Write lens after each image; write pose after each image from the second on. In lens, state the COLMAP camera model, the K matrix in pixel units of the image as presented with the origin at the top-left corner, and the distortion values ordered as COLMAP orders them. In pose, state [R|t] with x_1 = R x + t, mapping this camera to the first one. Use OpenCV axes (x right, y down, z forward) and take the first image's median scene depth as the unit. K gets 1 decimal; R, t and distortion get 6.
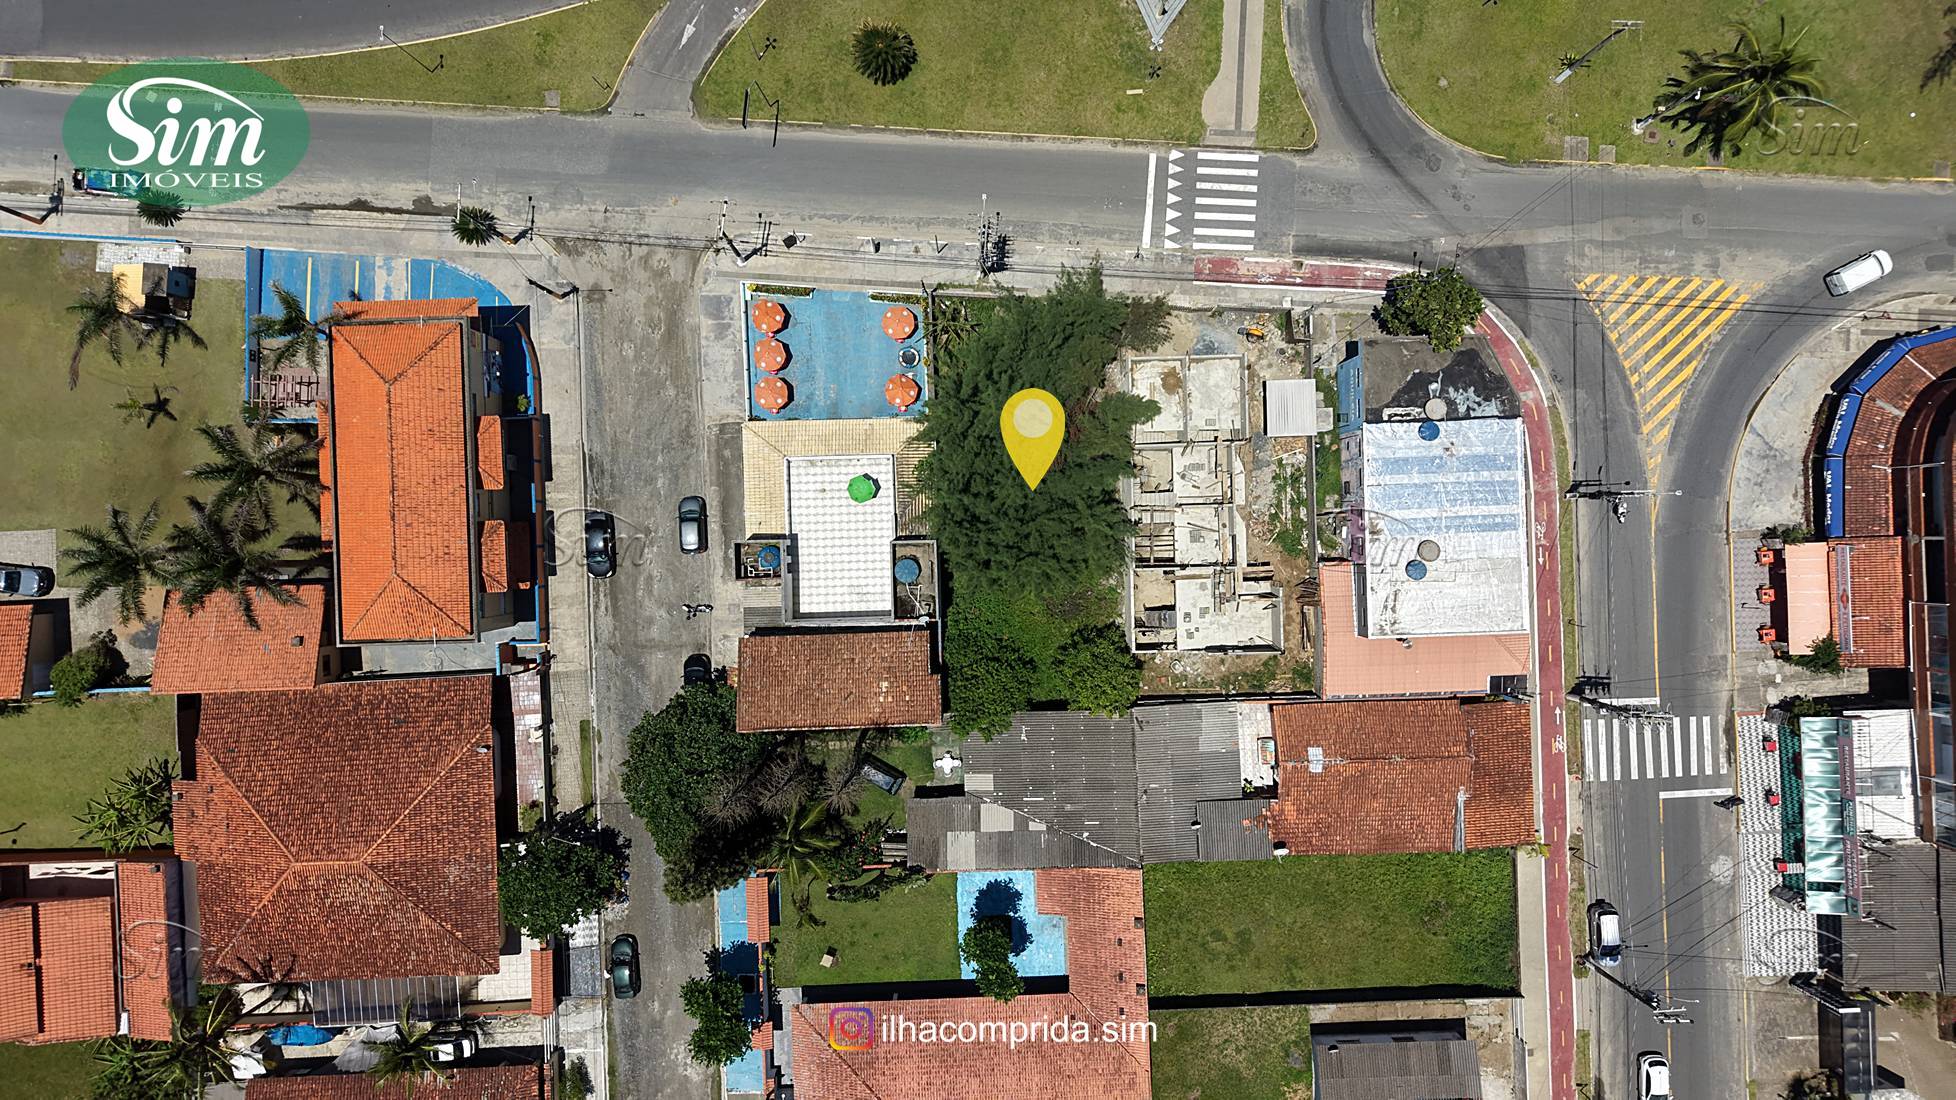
lens RADIAL K [[1304.4, 0, 978.0], [0, 1304.4, 550.0], [0, 0, 1]] dist [-0.001360, -0.002091]
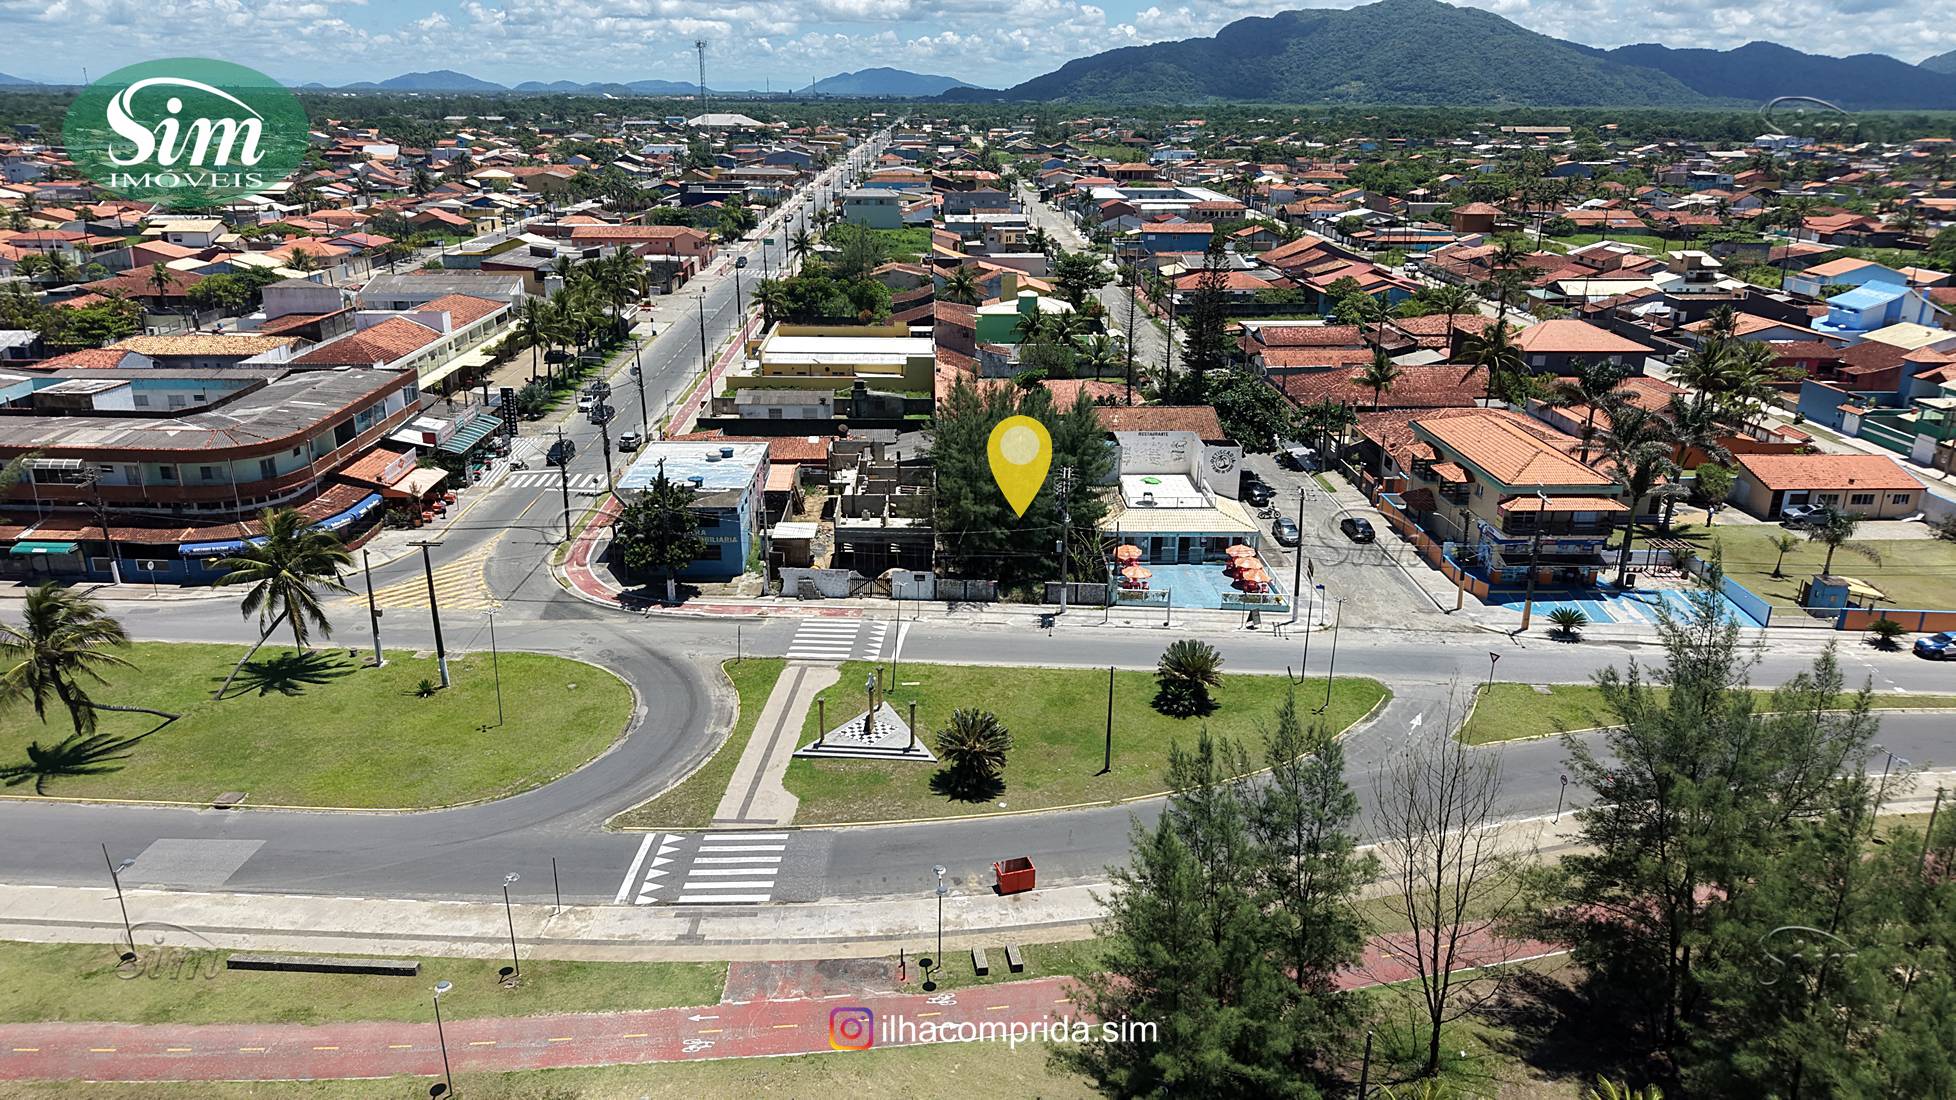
lens RADIAL K [[1304.4, 0, 978.0], [0, 1304.4, 550.0], [0, 0, 1]] dist [-0.001360, -0.002091]
pose [[-0.999997, 0.001688, 0.001726, 0.071782], [0.001028, -0.349098, 0.937086, -1.214804], [0.002184, 0.937085, 0.349095, 0.602303]]
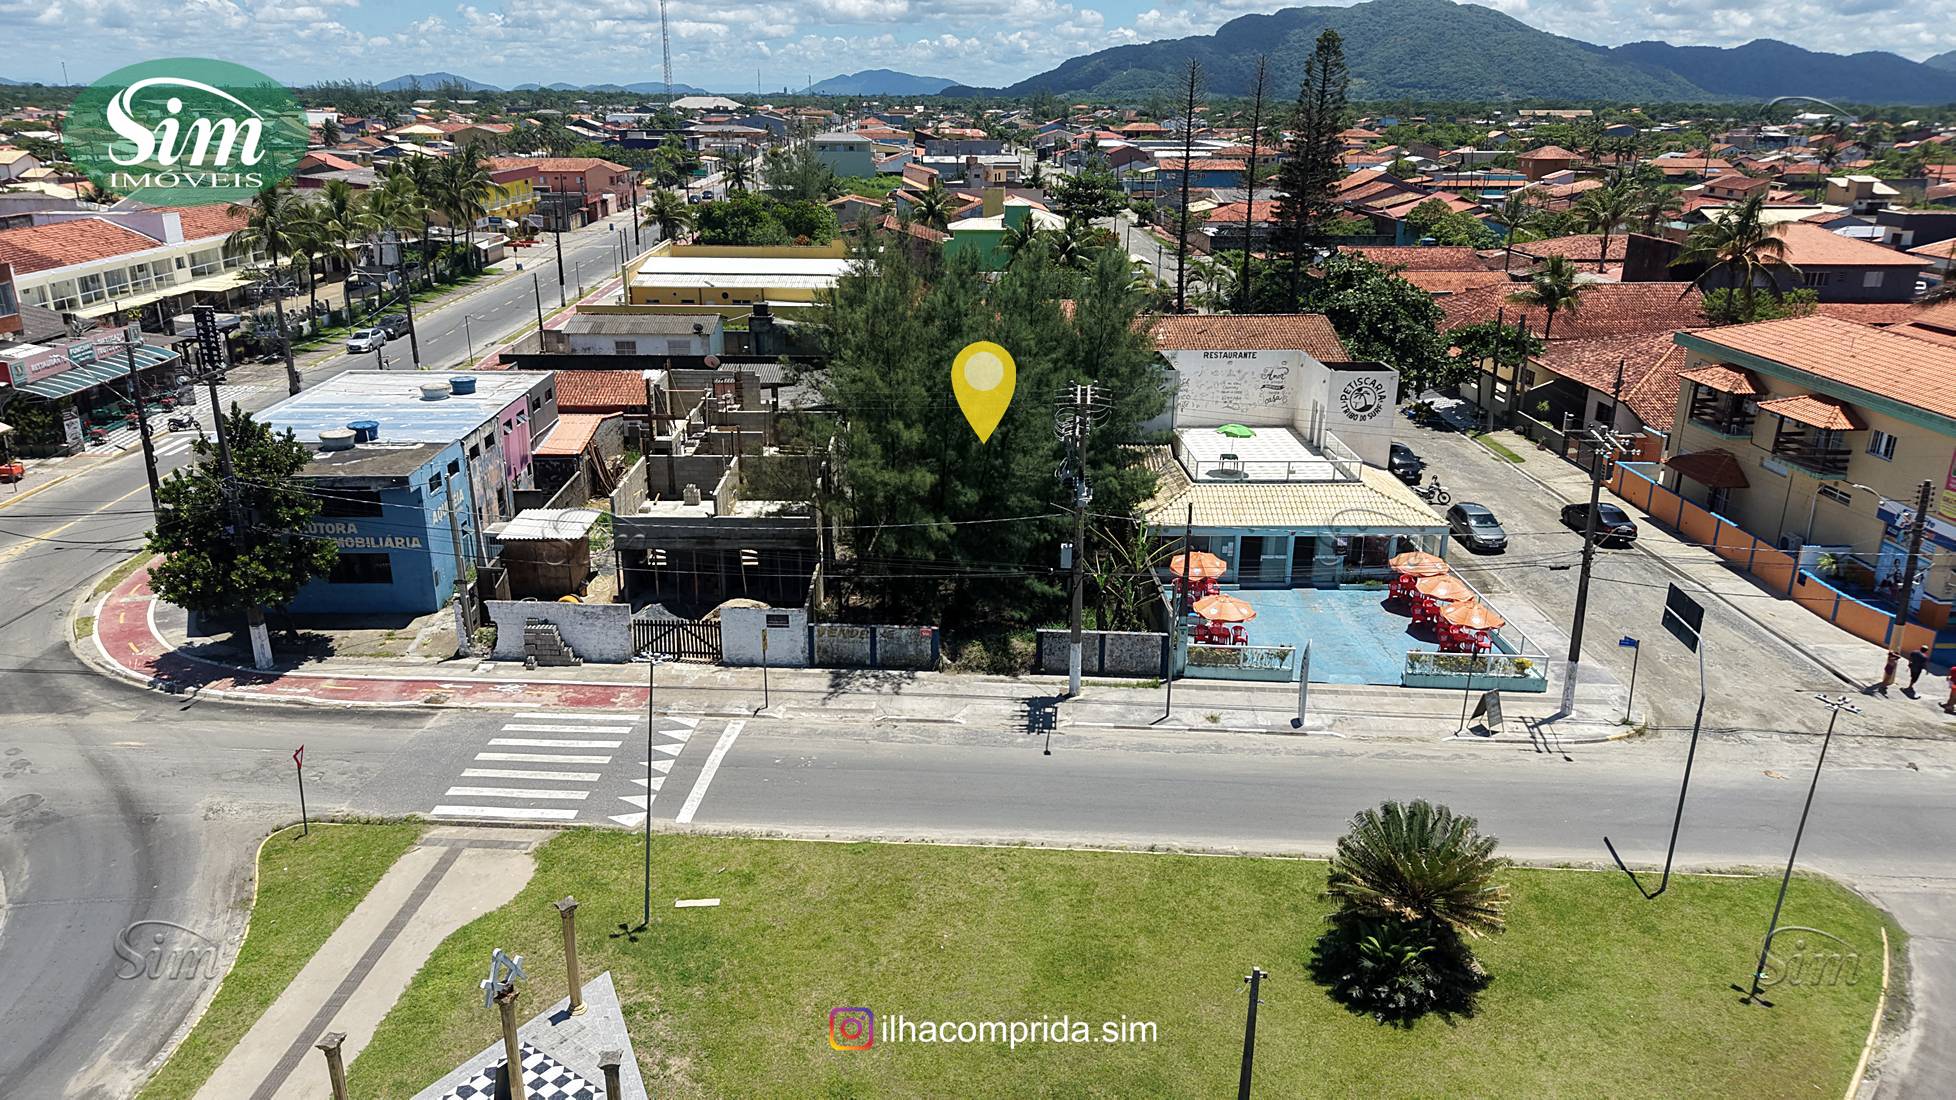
lens RADIAL K [[1304.4, 0, 978.0], [0, 1304.4, 550.0], [0, 0, 1]] dist [-0.001360, -0.002091]
pose [[-0.999995, 0.002961, 0.001114, 0.040405], [0.000017, -0.347019, 0.937858, -0.680221], [0.003163, 0.937853, 0.347018, 0.797090]]
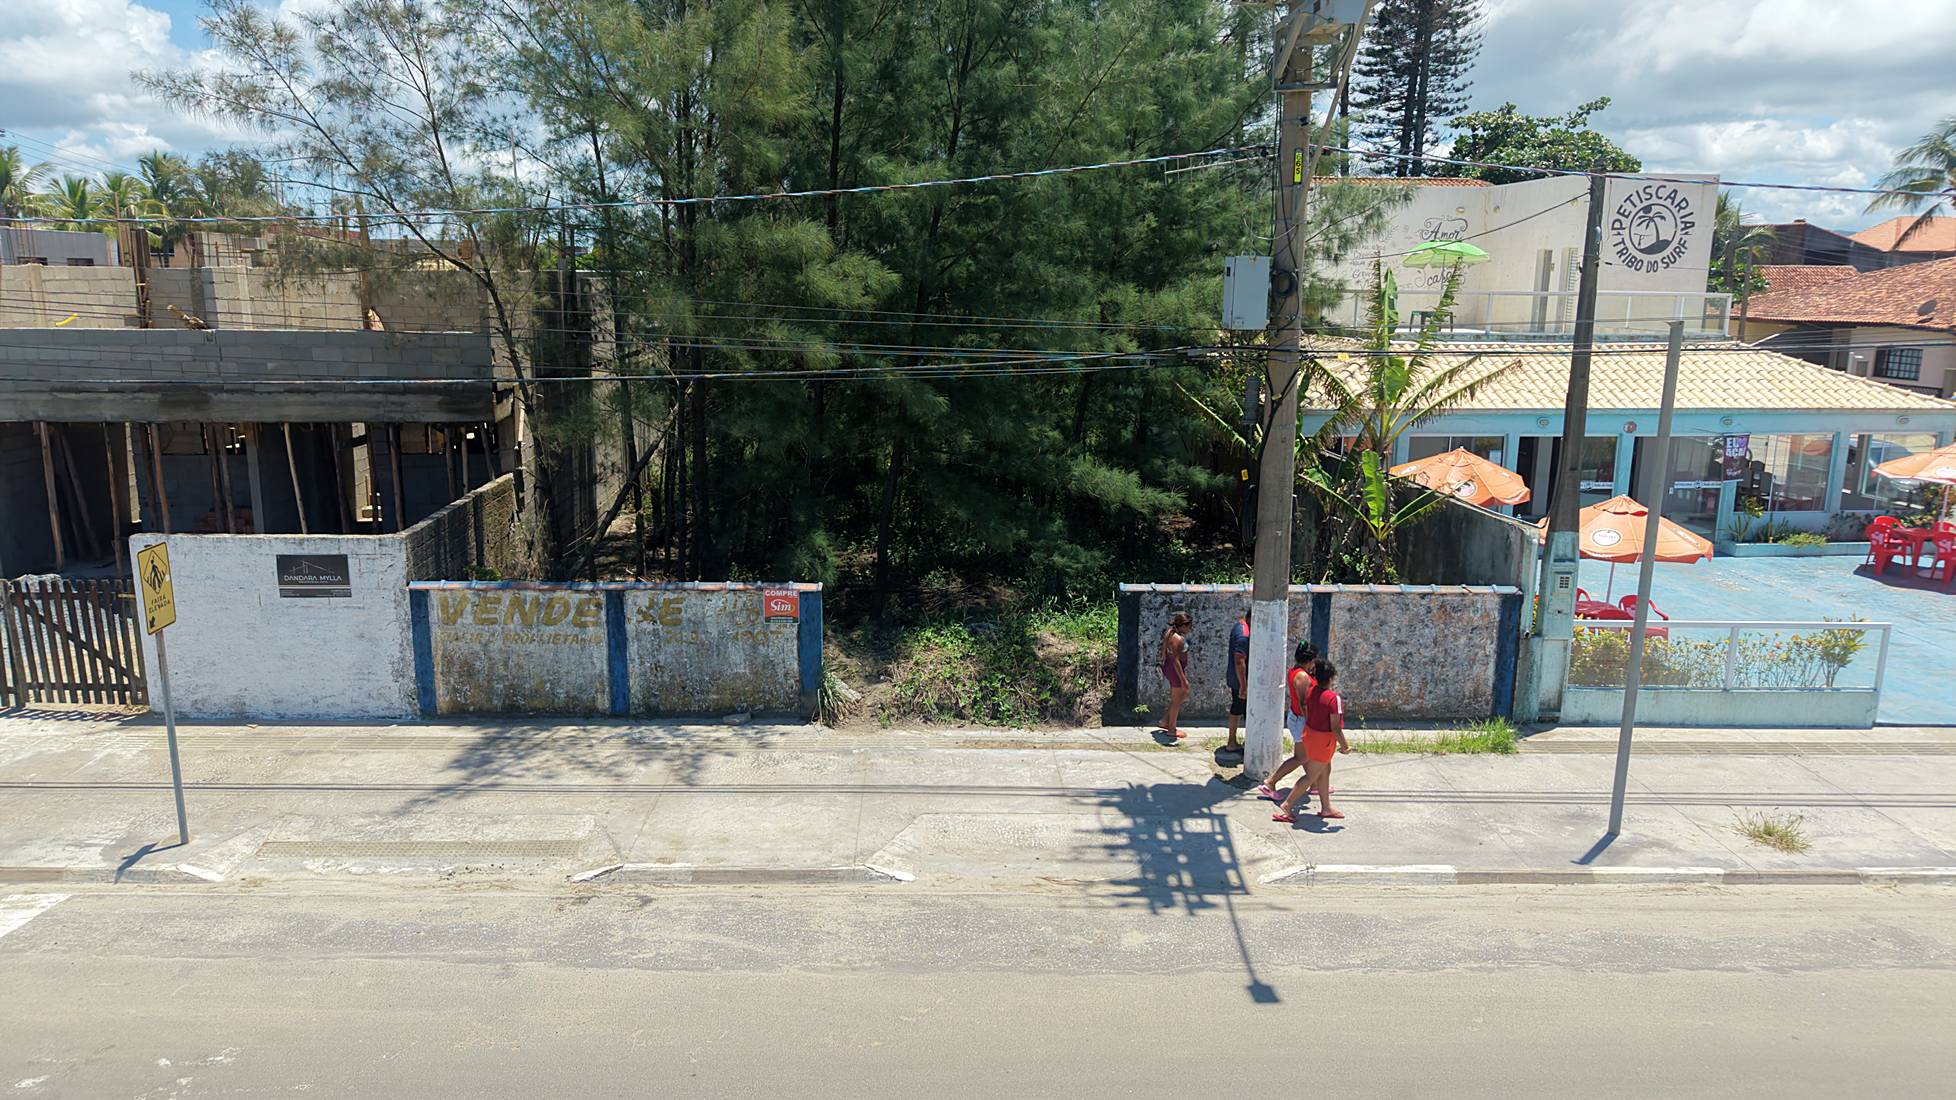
lens RADIAL K [[1304.4, 0, 978.0], [0, 1304.4, 550.0], [0, 0, 1]] dist [-0.001360, -0.002091]
pose [[-0.997657, 0.016503, -0.066399, 0.047645], [-0.068409, -0.223495, 0.972302, -0.361027], [0.001206, 0.974565, 0.224100, 0.967877]]
